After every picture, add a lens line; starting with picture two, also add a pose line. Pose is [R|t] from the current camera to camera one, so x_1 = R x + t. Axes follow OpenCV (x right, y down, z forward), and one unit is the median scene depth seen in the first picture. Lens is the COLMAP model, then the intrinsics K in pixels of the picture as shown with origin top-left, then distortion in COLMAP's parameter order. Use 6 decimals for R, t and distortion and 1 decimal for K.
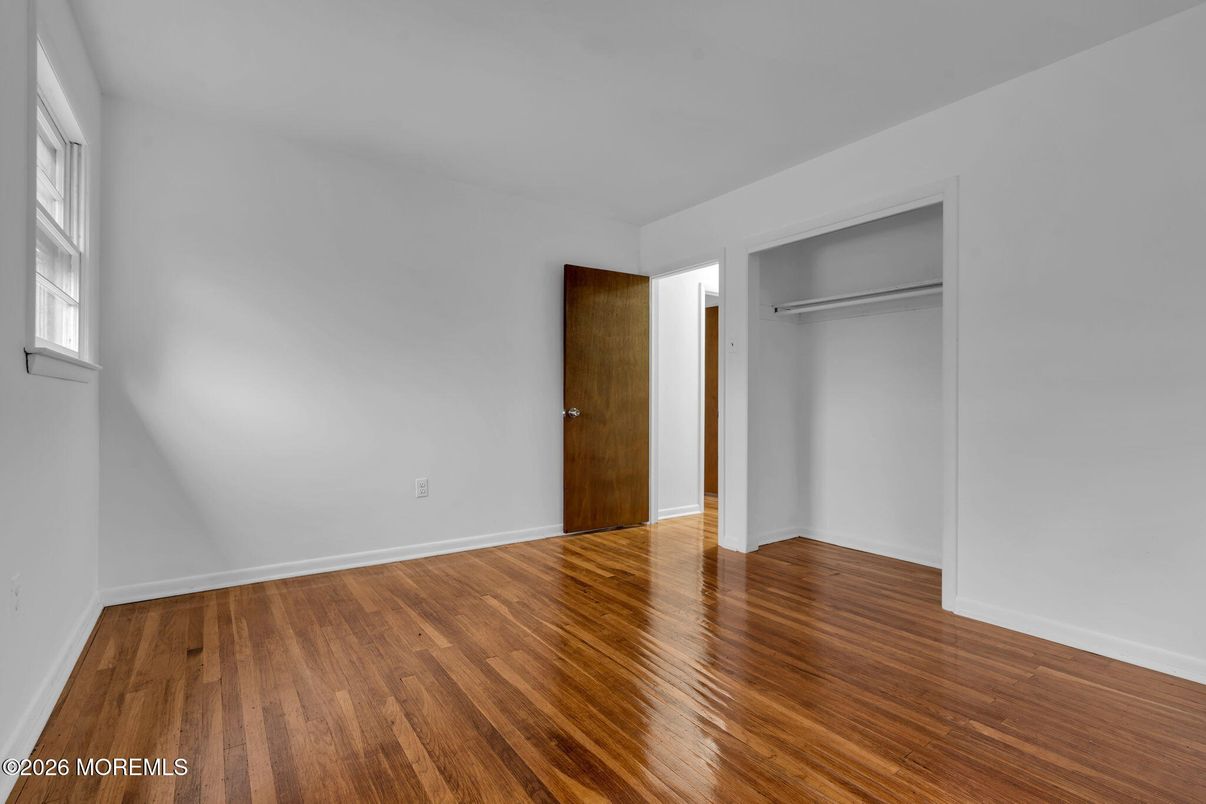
lens RADIAL K [[547.4, 0, 605.2], [0, 547.4, 402.3], [0, 0, 1]] dist [-0.000106, 0.000631]
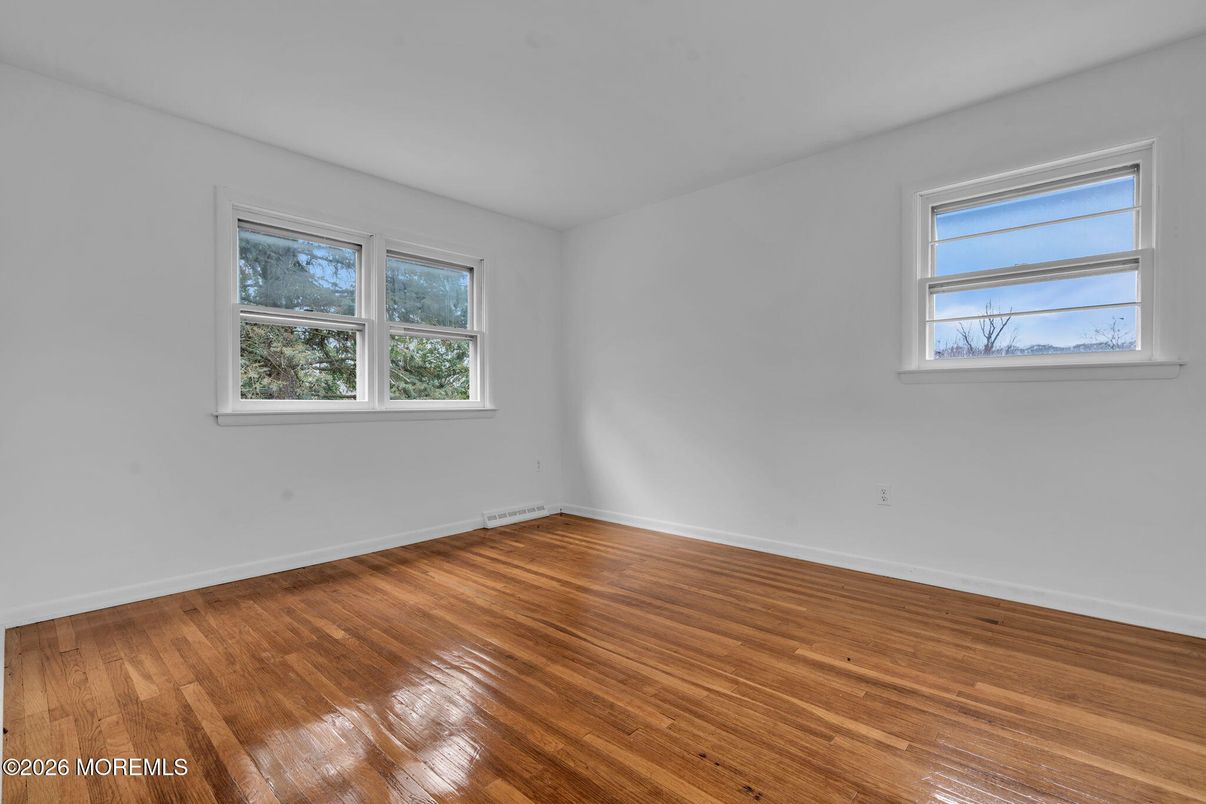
lens RADIAL K [[547.4, 0, 605.2], [0, 547.4, 402.3], [0, 0, 1]] dist [-0.000106, 0.000631]
pose [[-0.978100, -0.000472, -0.208136, 0.245229], [-0.000161, 0.999999, -0.001514, 0.010725], [0.208136, -0.001447, -0.978099, 1.891012]]
